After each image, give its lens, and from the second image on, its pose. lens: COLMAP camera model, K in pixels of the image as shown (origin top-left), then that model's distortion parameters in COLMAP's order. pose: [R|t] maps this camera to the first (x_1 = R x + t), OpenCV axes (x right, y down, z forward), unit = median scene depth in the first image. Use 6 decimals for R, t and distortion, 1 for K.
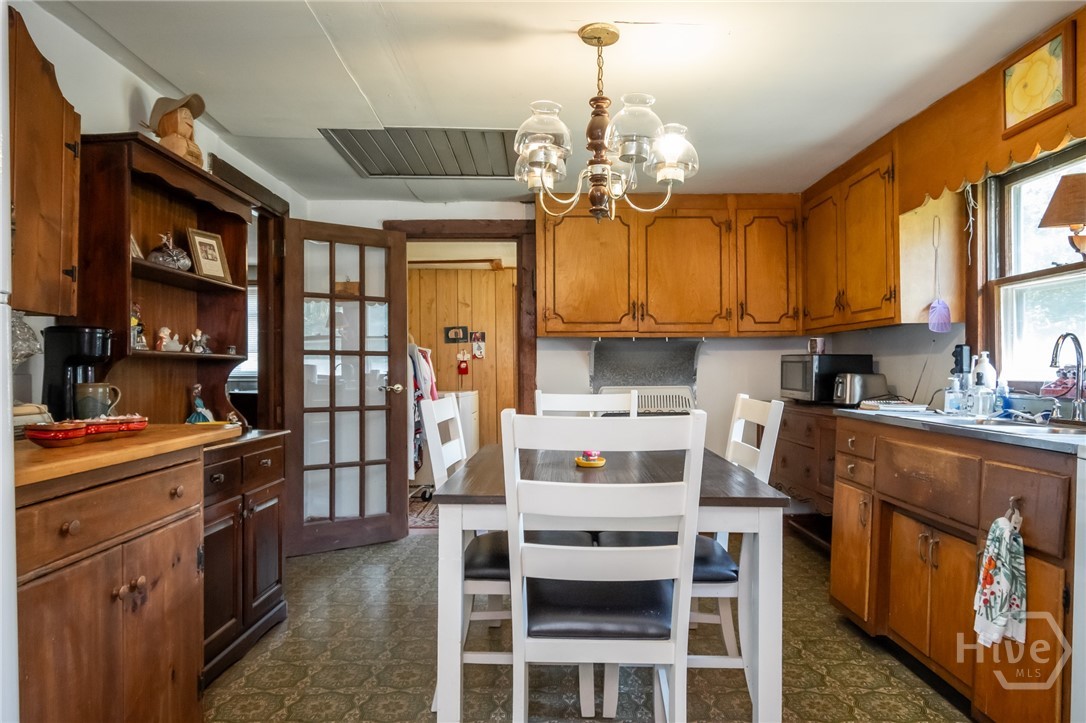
lens RADIAL K [[702.1, 0, 544.3], [0, 702.1, 357.0], [0, 0, 1]] dist [0.004674, -0.000976]
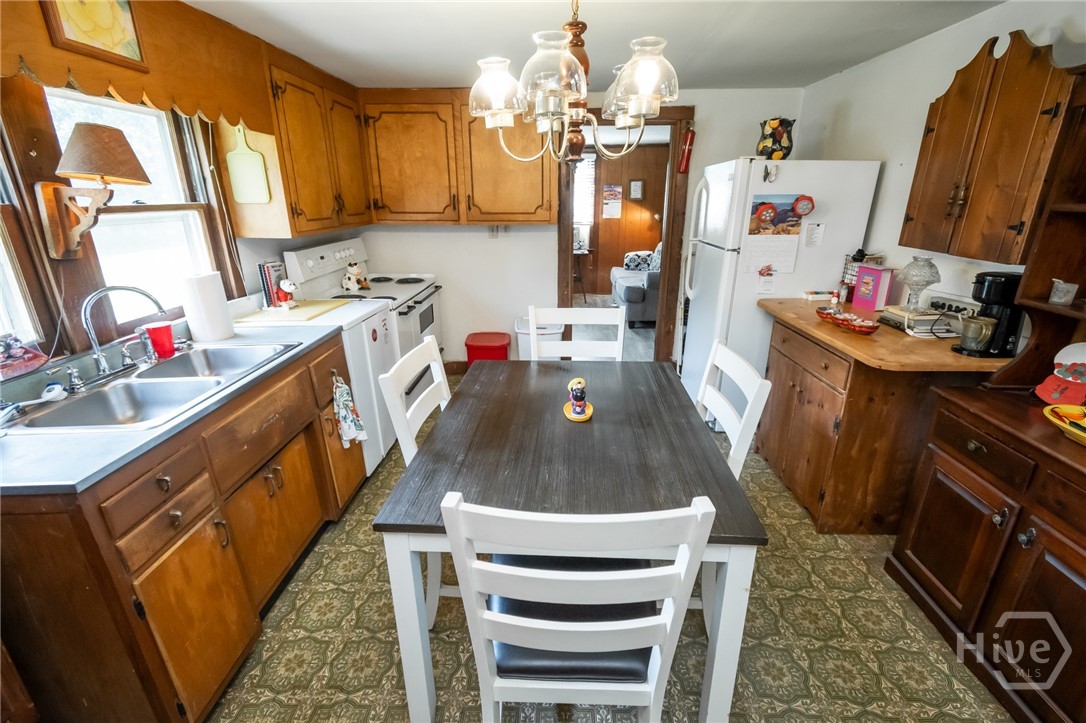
lens RADIAL K [[481.0, 0, 543.0], [0, 481.0, 361.5], [0, 0, 1]] dist [0.014157, -0.006832]
pose [[-0.999537, -0.004081, 0.030160, 0.054571], [0.005414, 0.951319, 0.308160, -0.080516], [-0.029950, 0.308180, -0.950856, 0.939535]]
